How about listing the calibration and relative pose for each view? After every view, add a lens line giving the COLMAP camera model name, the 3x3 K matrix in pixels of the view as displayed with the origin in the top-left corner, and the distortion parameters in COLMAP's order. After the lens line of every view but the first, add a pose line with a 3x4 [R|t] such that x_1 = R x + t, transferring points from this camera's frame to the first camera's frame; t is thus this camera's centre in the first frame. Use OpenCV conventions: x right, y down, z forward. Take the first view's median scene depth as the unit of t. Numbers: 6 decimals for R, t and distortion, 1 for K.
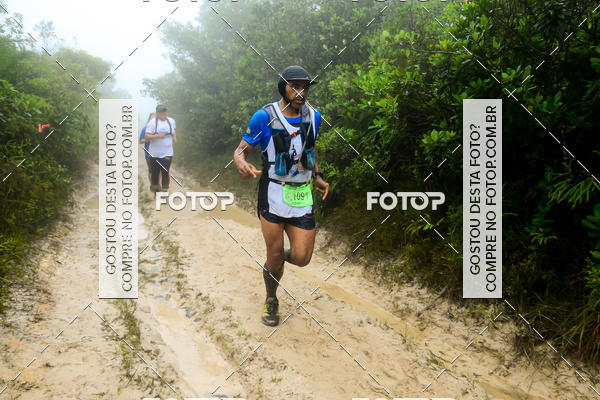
lens RADIAL K [[553.0, 0, 310.9], [0, 553.0, 206.7], [0, 0, 1]] dist [-0.080348, 0.165281]
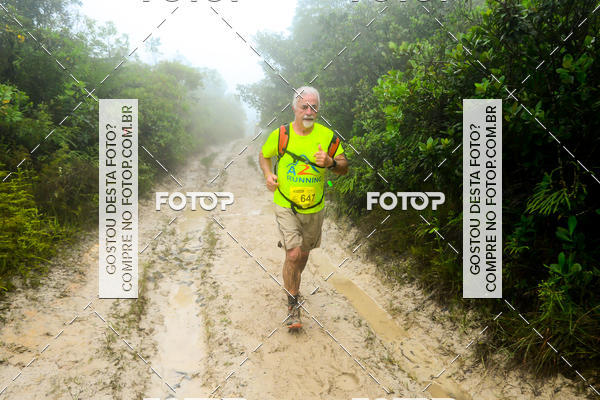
lens RADIAL K [[520.8, 0, 308.1], [0, 520.8, 205.4], [0, 0, 1]] dist [-0.092259, 0.146106]
pose [[0.978635, 0.029259, -0.203511, 0.208665], [-0.027473, 0.999555, 0.011595, -0.017644], [0.203760, -0.005756, 0.979004, 0.000672]]
